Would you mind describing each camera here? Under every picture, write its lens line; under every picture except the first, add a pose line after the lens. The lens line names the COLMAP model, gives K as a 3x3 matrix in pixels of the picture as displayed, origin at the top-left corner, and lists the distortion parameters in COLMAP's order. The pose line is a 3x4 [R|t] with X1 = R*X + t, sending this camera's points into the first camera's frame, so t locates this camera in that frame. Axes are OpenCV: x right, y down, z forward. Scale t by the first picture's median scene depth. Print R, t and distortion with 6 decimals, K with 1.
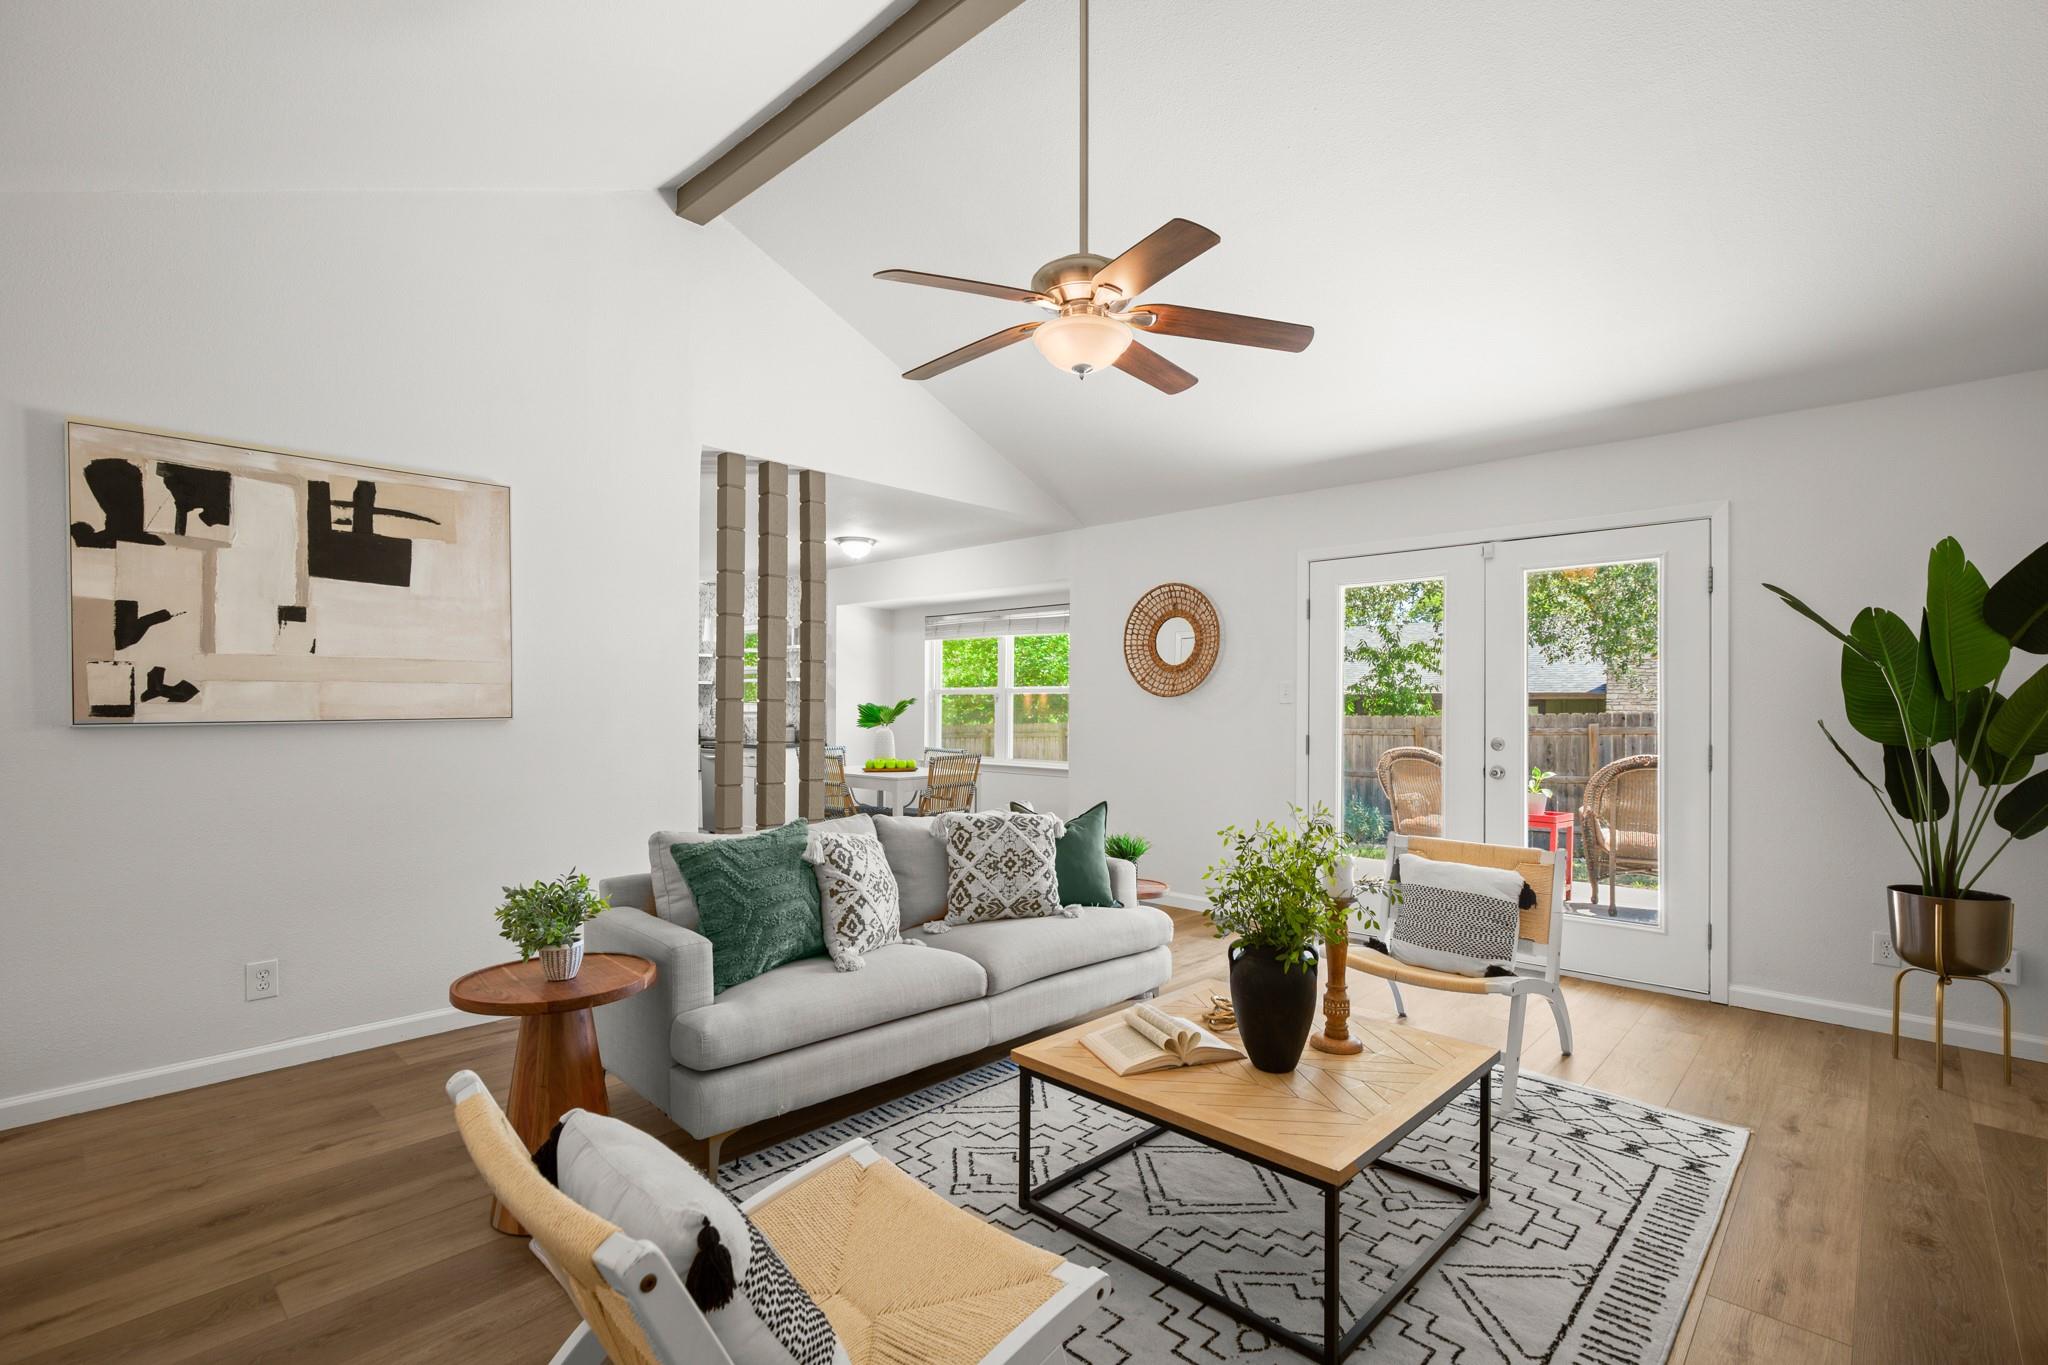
lens RADIAL K [[931.1, 0, 1025.1], [0, 931.1, 686.8], [0, 0, 1]] dist [-0.013718, -0.000267]
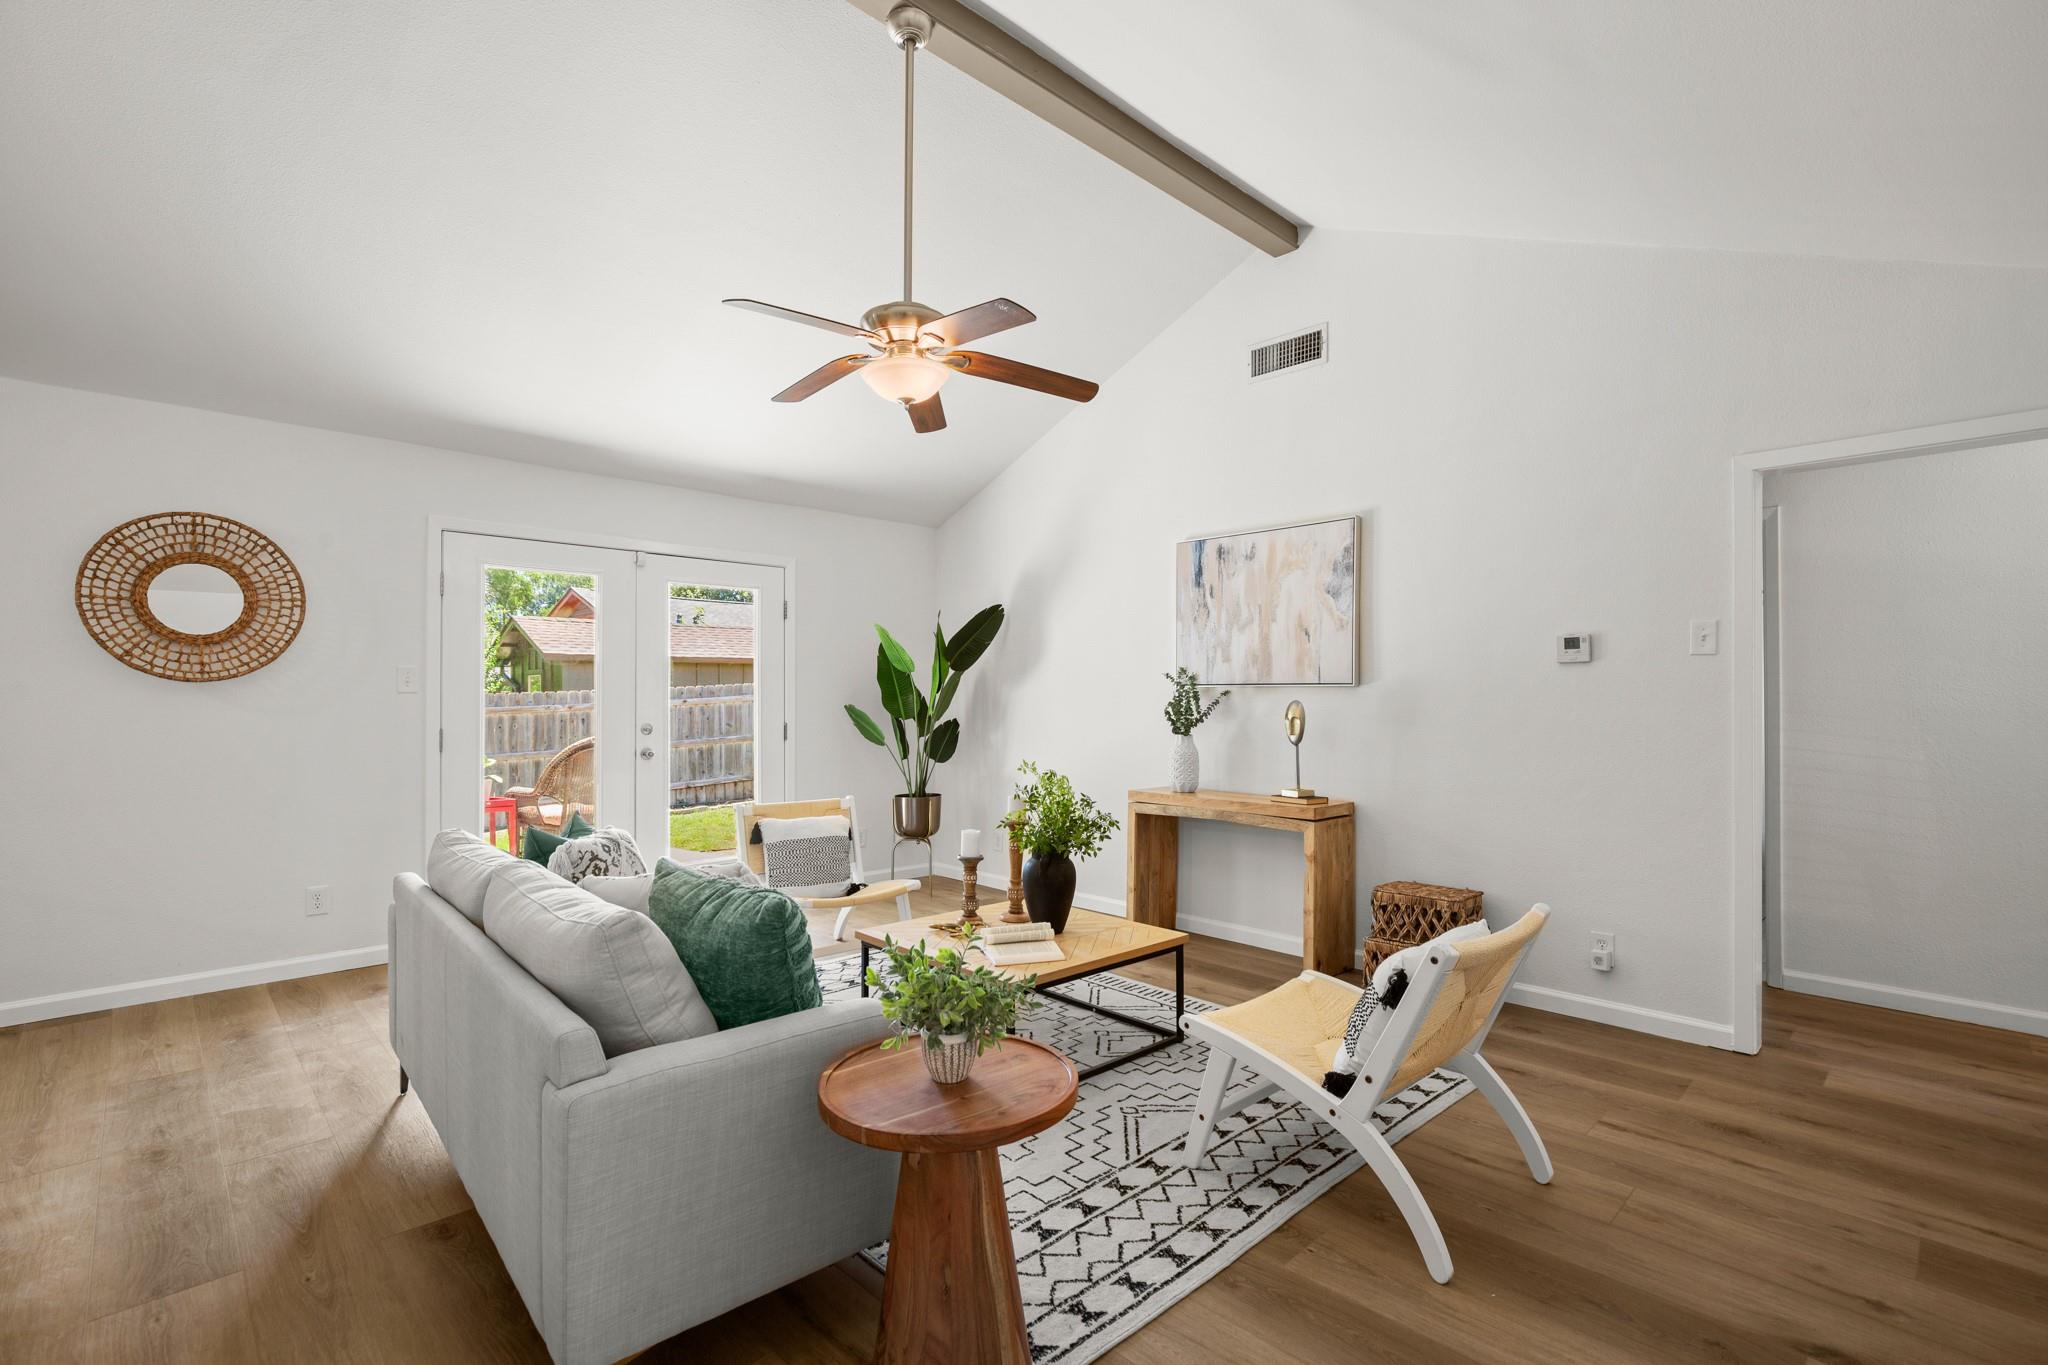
lens RADIAL K [[931.1, 0, 1025.7], [0, 931.1, 698.0], [0, 0, 1]] dist [-0.013718, -0.000267]
pose [[0.054300, 0.000249, 0.998525, -0.487134], [-0.019069, 0.999818, 0.000787, 0.011004], [-0.998343, -0.019084, 0.054295, 0.374080]]
